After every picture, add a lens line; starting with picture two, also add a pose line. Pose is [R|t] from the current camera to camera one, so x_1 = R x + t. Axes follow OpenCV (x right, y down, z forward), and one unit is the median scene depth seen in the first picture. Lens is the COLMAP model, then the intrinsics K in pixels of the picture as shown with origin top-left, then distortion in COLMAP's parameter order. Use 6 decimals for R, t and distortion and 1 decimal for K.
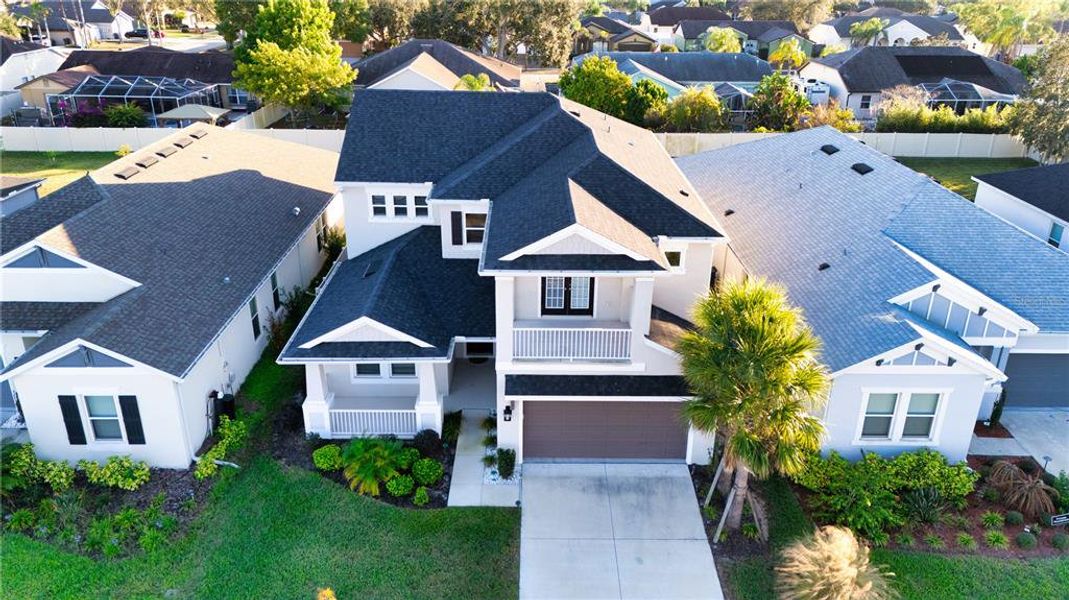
lens RADIAL K [[783.1, 0, 534.5], [0, 783.1, 300.0], [0, 0, 1]] dist [0.044721, -0.002691]
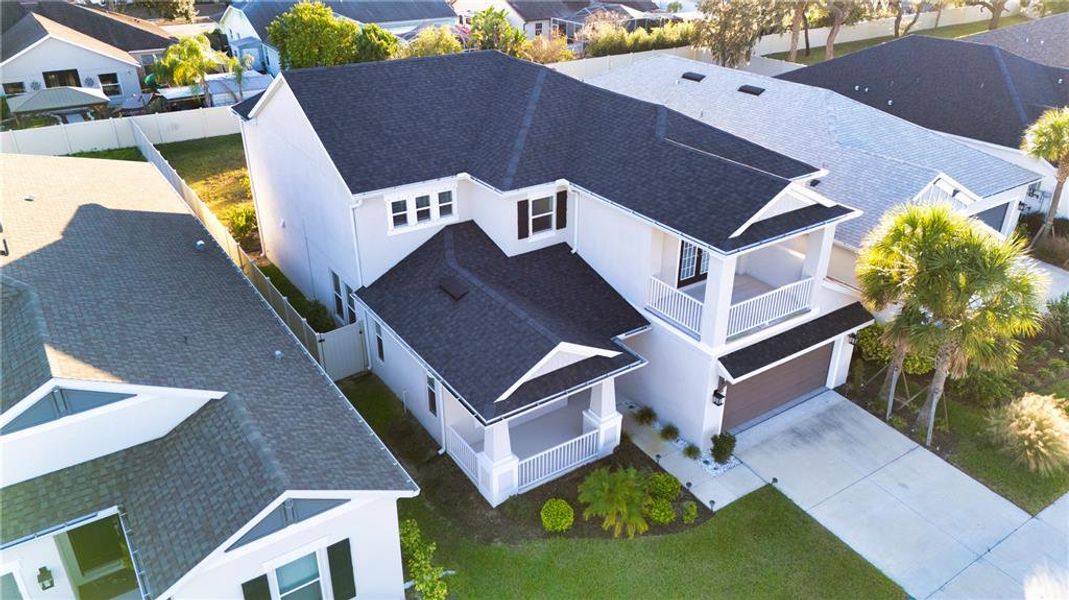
lens RADIAL K [[783.1, 0, 534.5], [0, 783.1, 300.0], [0, 0, 1]] dist [0.044721, -0.002691]
pose [[0.834098, -0.261122, 0.485897, -0.534394], [0.223590, 0.965298, 0.134935, -0.119700], [-0.504270, -0.003908, 0.863537, 0.243509]]
